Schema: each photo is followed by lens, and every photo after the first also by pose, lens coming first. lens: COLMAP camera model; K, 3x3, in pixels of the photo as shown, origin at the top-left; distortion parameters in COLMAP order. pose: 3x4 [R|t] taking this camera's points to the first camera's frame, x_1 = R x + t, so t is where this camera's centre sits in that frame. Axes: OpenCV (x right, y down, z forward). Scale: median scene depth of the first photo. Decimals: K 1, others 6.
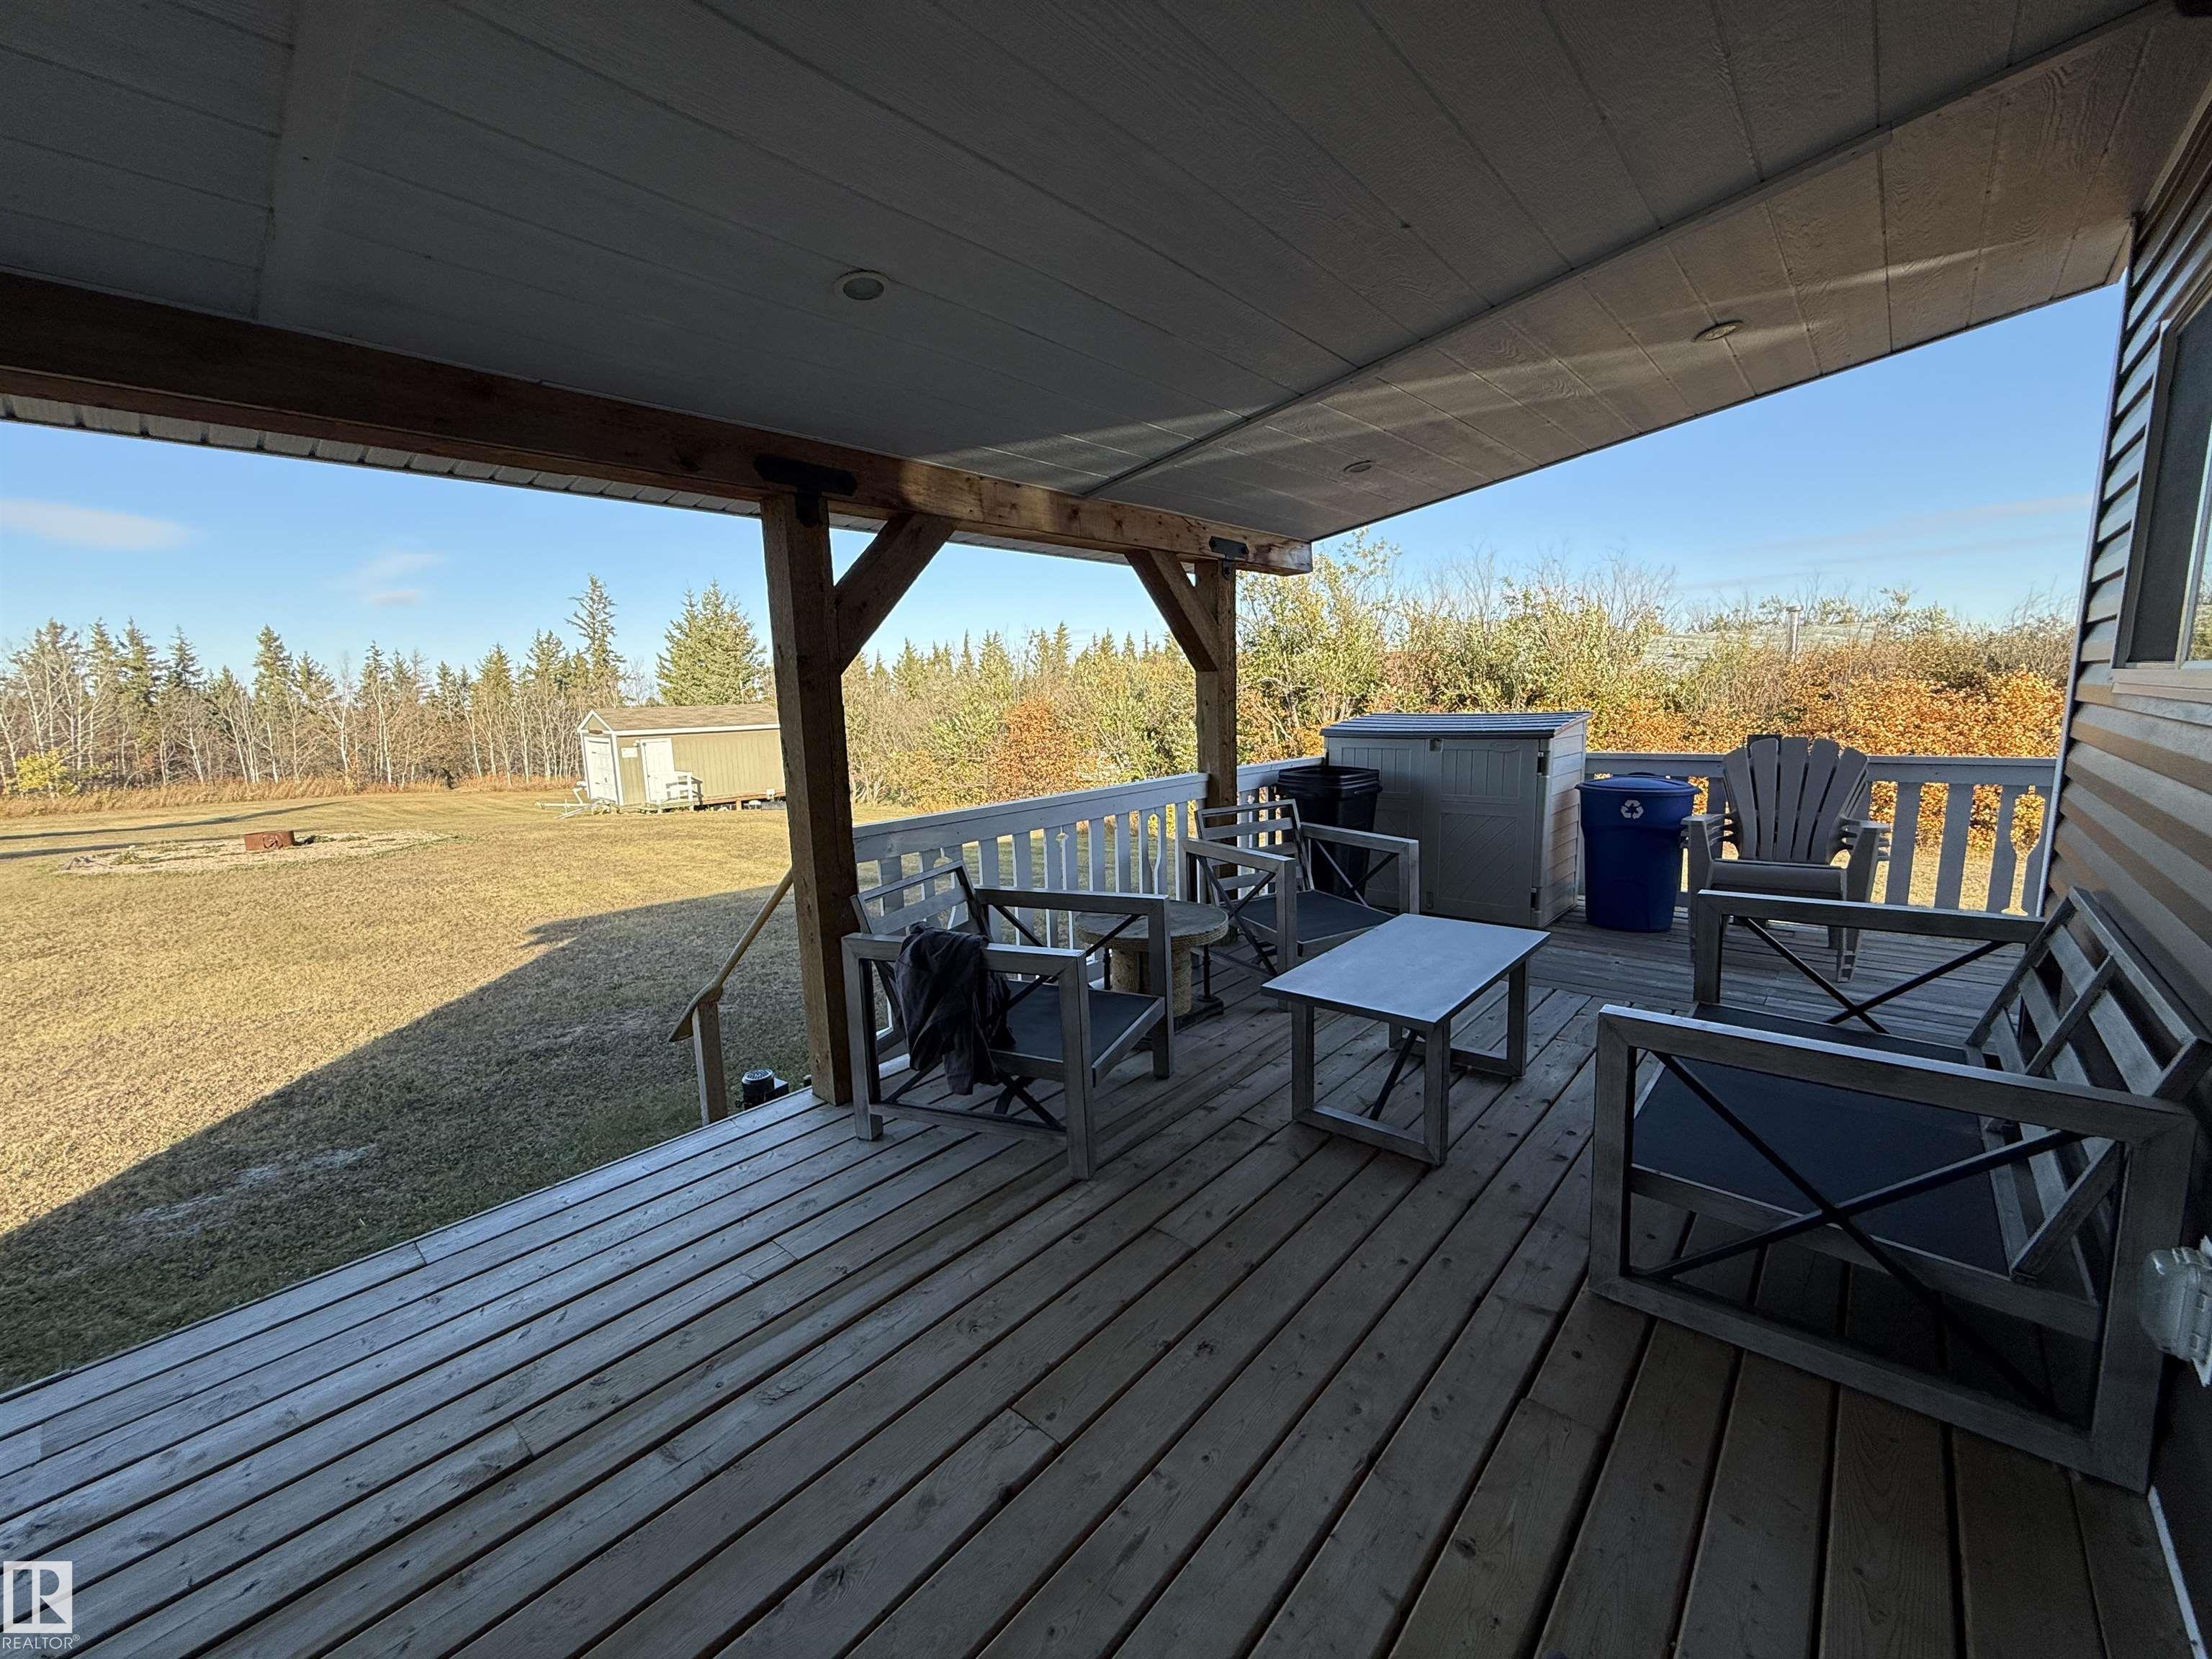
lens RADIAL K [[875.9, 0, 1097.9], [0, 875.9, 834.0], [0, 0, 1]] dist [0.000679, 0.000386]
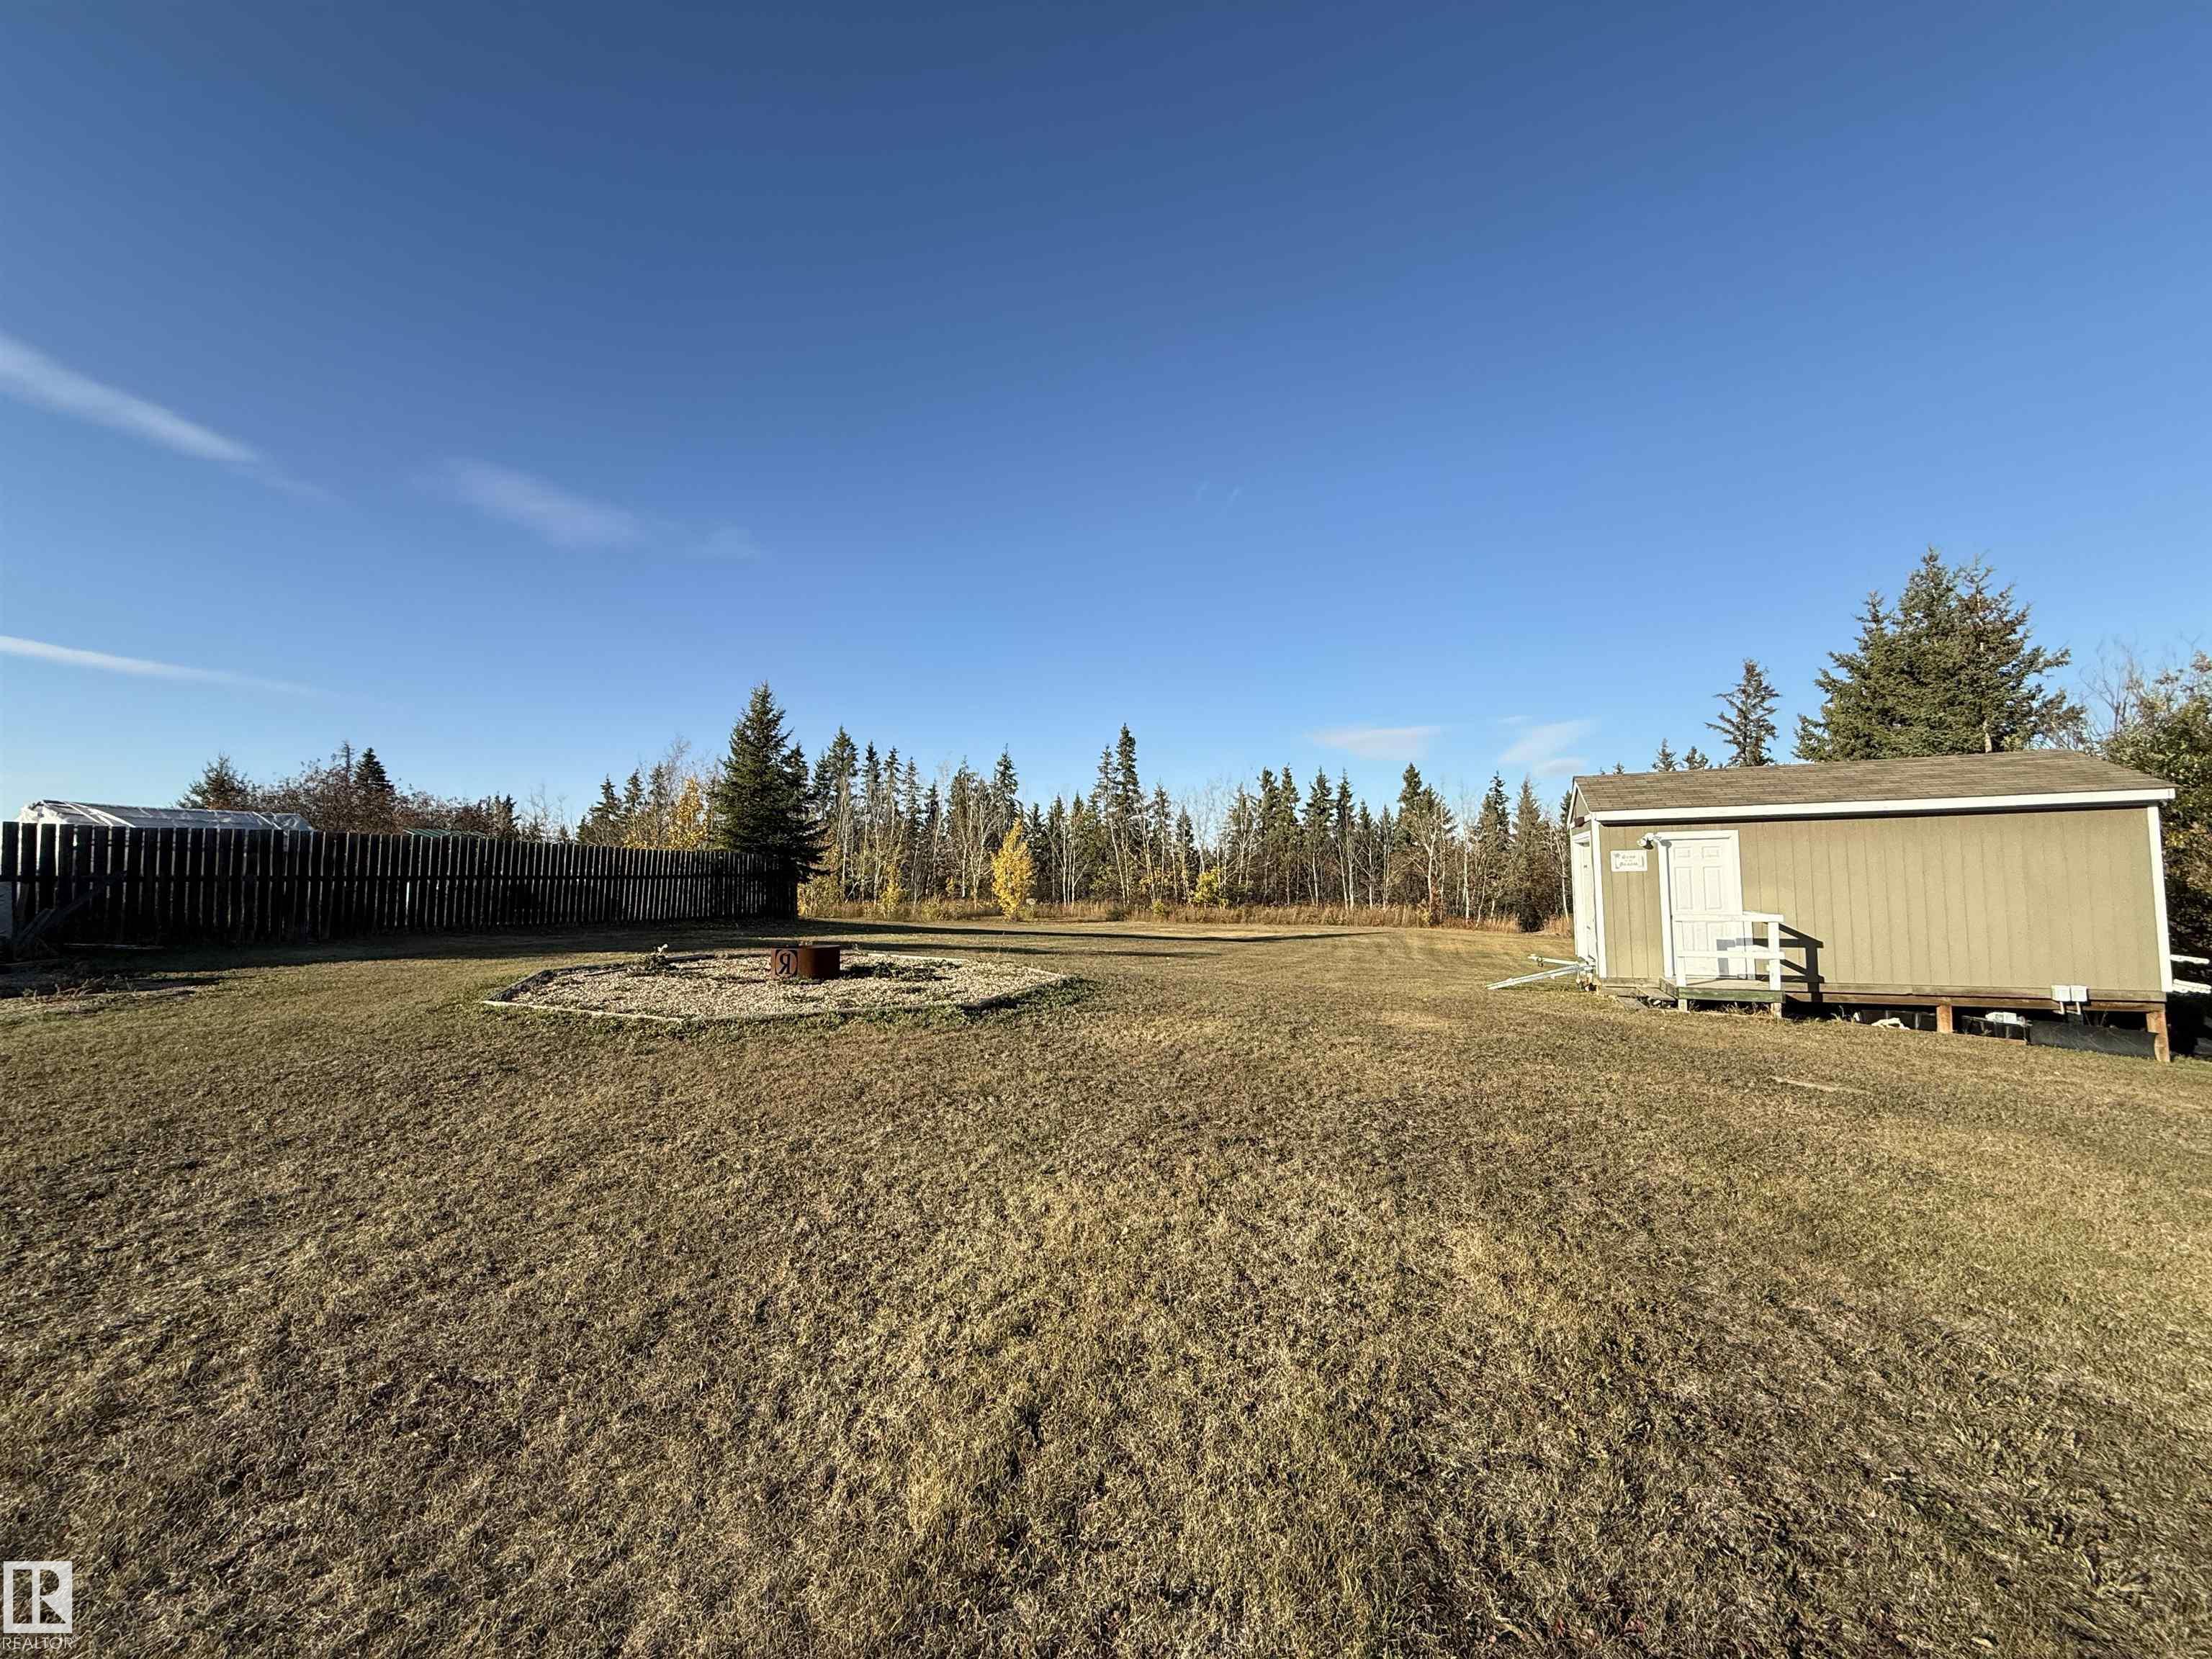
lens RADIAL K [[875.9, 0, 1104.7], [0, 875.9, 823.2], [0, 0, 1]] dist [0.000679, 0.000386]
pose [[0.371131, -0.036004, -0.927882, -0.763258], [-0.139484, 0.985749, -0.094040, -0.113430], [0.918045, 0.164326, 0.360820, 2.050624]]
